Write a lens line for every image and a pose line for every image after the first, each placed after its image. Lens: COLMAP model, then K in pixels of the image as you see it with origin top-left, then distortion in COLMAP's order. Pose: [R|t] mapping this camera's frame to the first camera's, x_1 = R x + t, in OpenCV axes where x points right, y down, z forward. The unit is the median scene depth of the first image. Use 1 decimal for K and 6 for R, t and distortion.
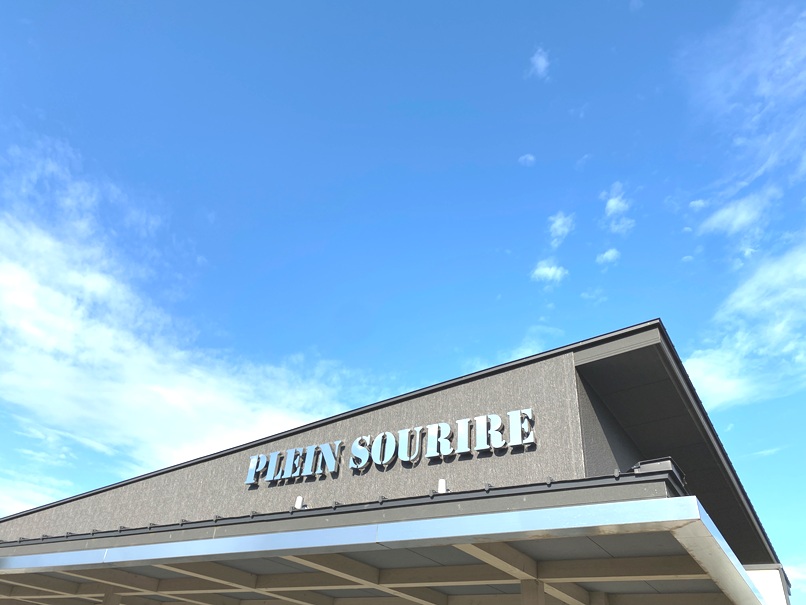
lens RADIAL K [[615.9, 0, 403.0], [0, 615.9, 302.5], [0, 0, 1]] dist [0.026702, 0.002730]
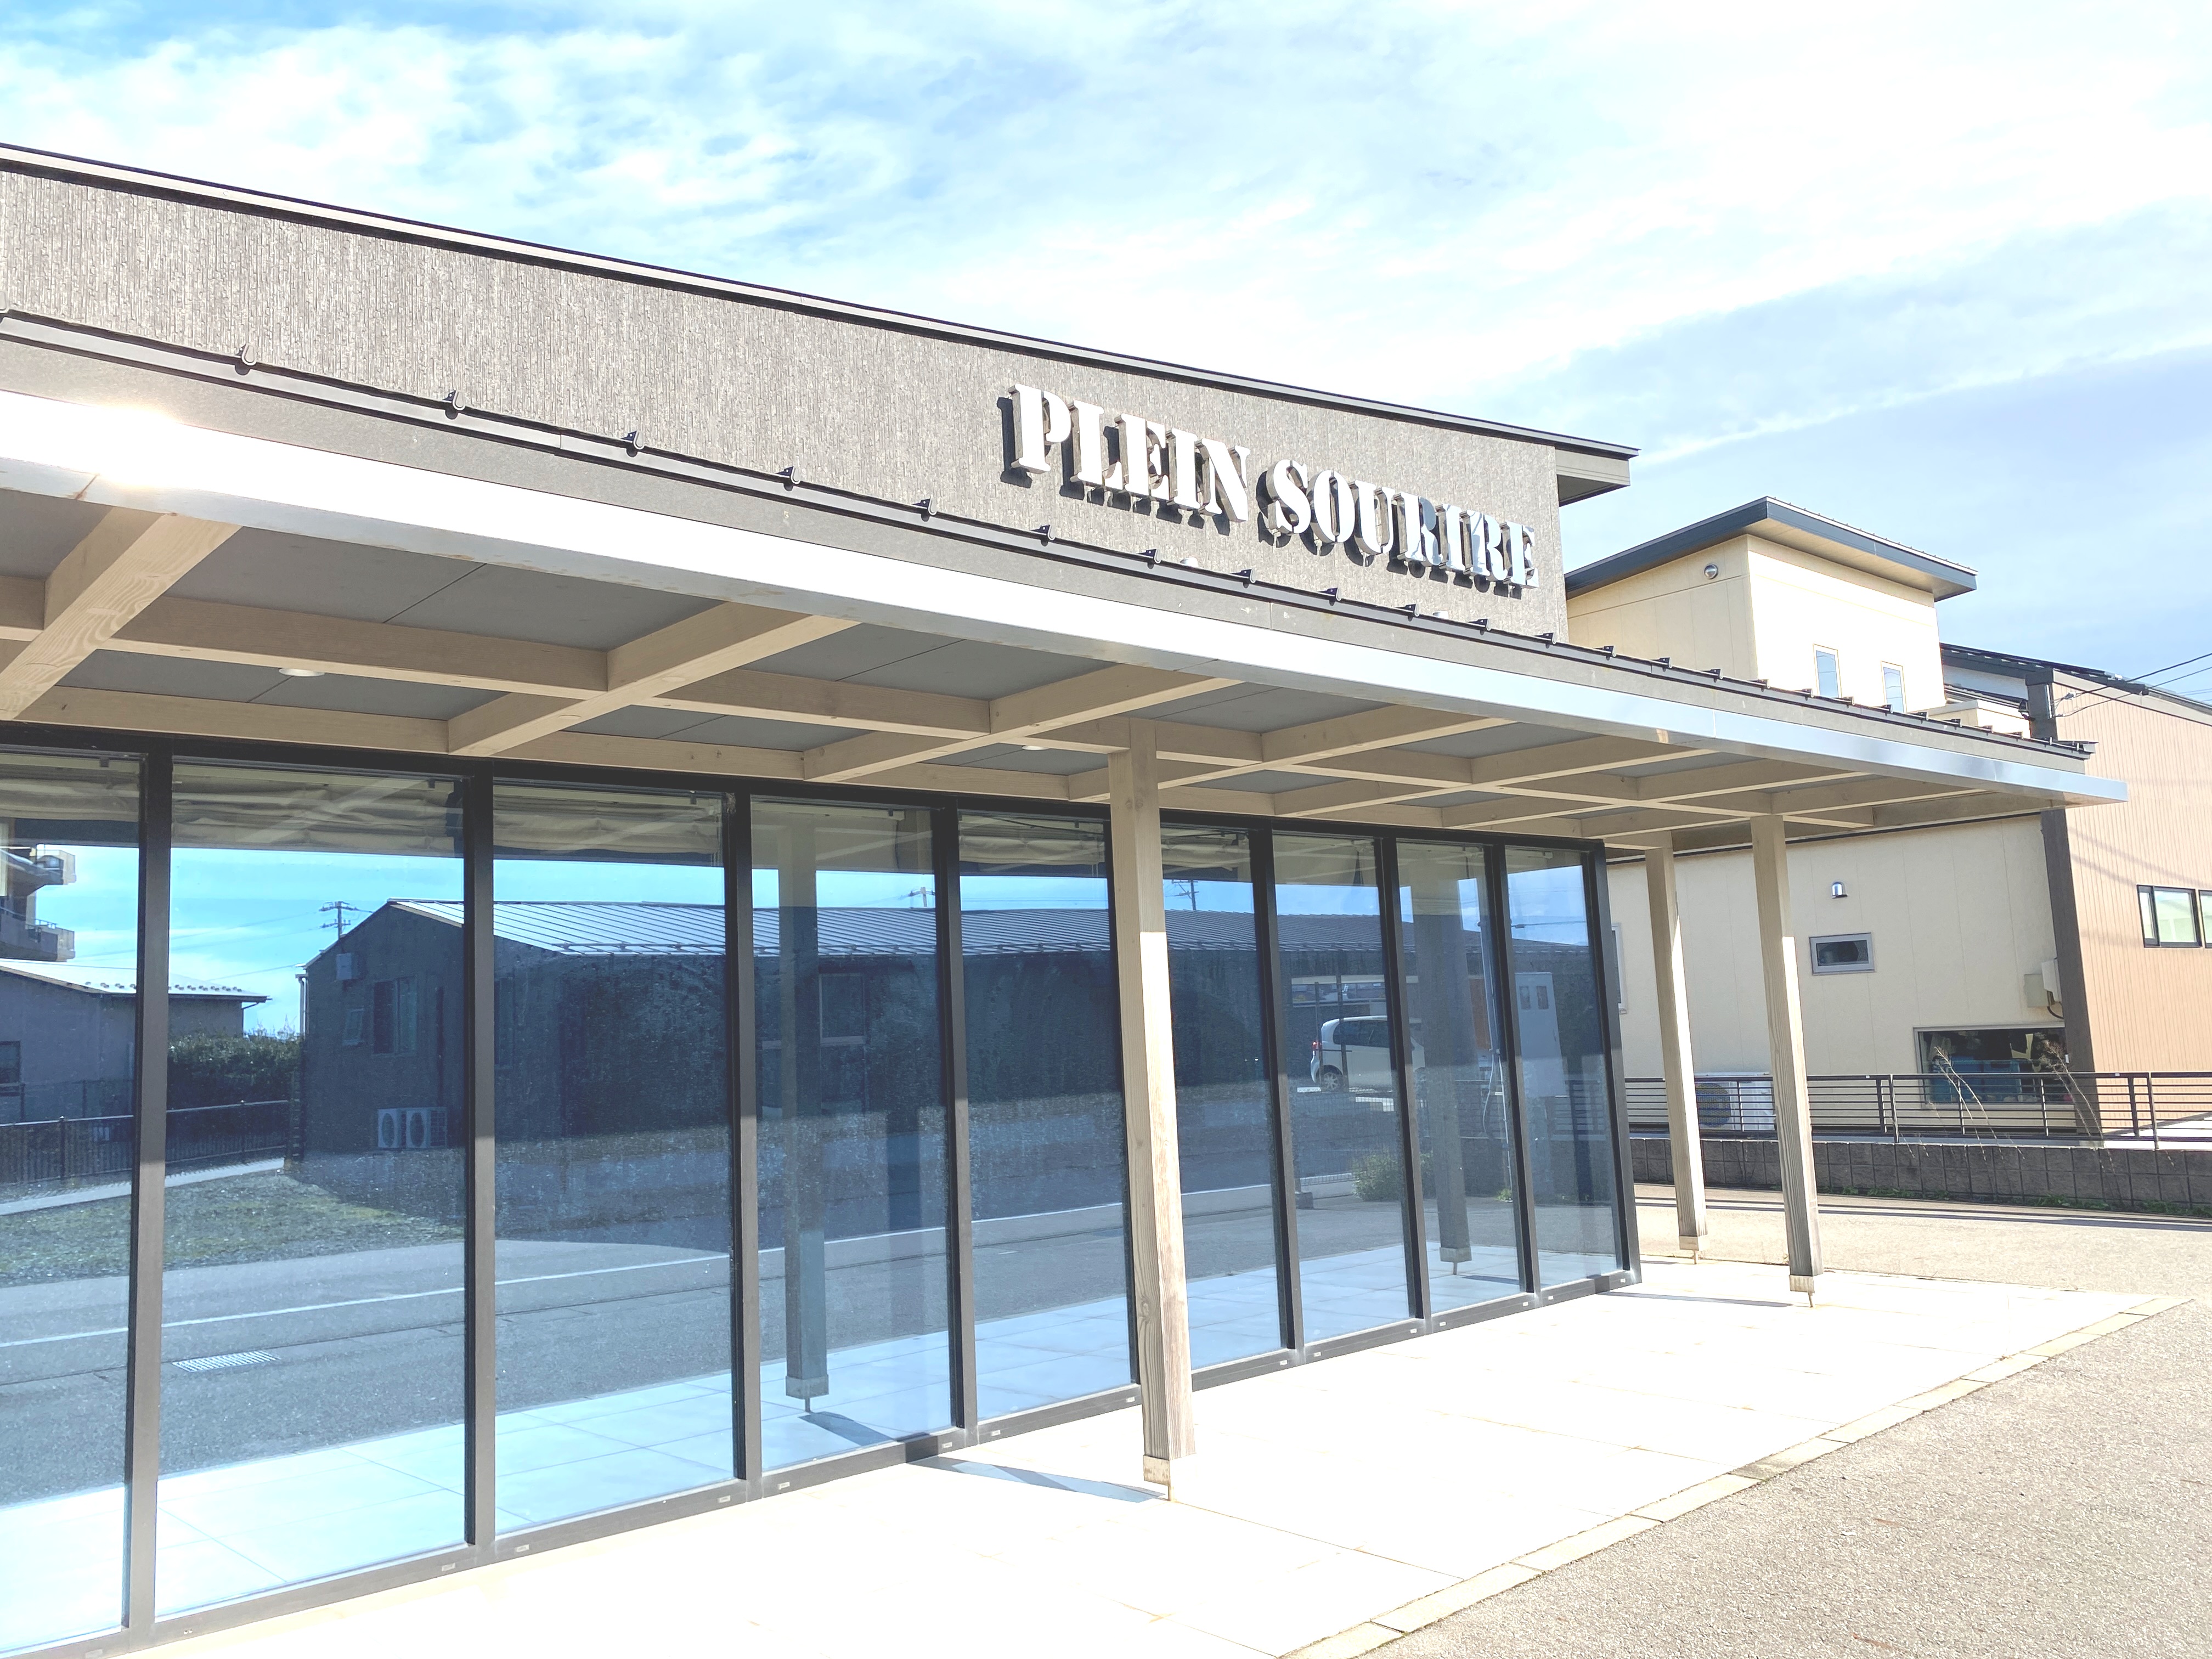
lens RADIAL K [[1690.3, 0, 1106.0], [0, 1690.3, 829.5], [0, 0, 1]] dist [0.026702, 0.002730]
pose [[0.287448, 0.041782, 0.956884, -1.227422], [-0.458140, 0.883344, 0.099054, 0.391156], [-0.841119, -0.466859, 0.273058, 0.676900]]
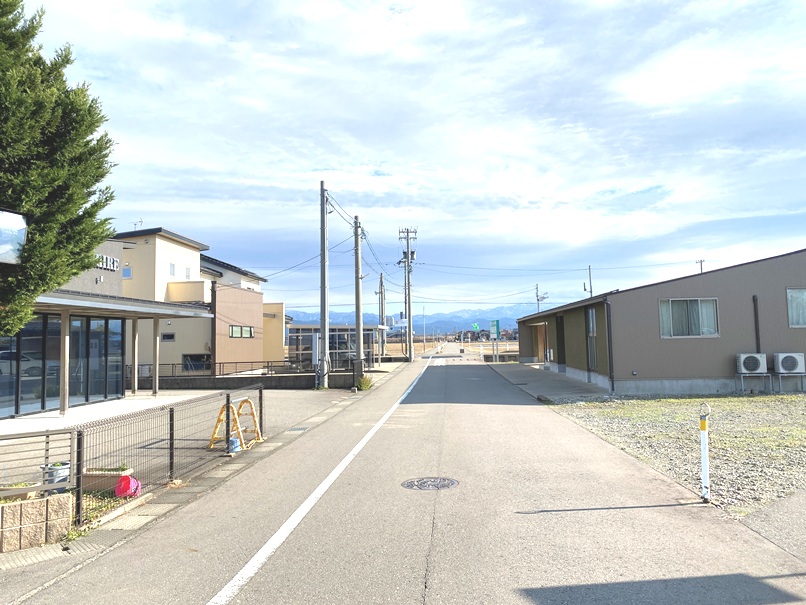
lens RADIAL K [[615.9, 0, 403.0], [0, 615.9, 302.5], [0, 0, 1]] dist [0.026702, 0.002730]
pose [[-0.453144, 0.006093, 0.891417, -2.799614], [-0.480019, 0.840952, -0.249761, 0.388763], [-0.751161, -0.541075, -0.378148, 0.863845]]
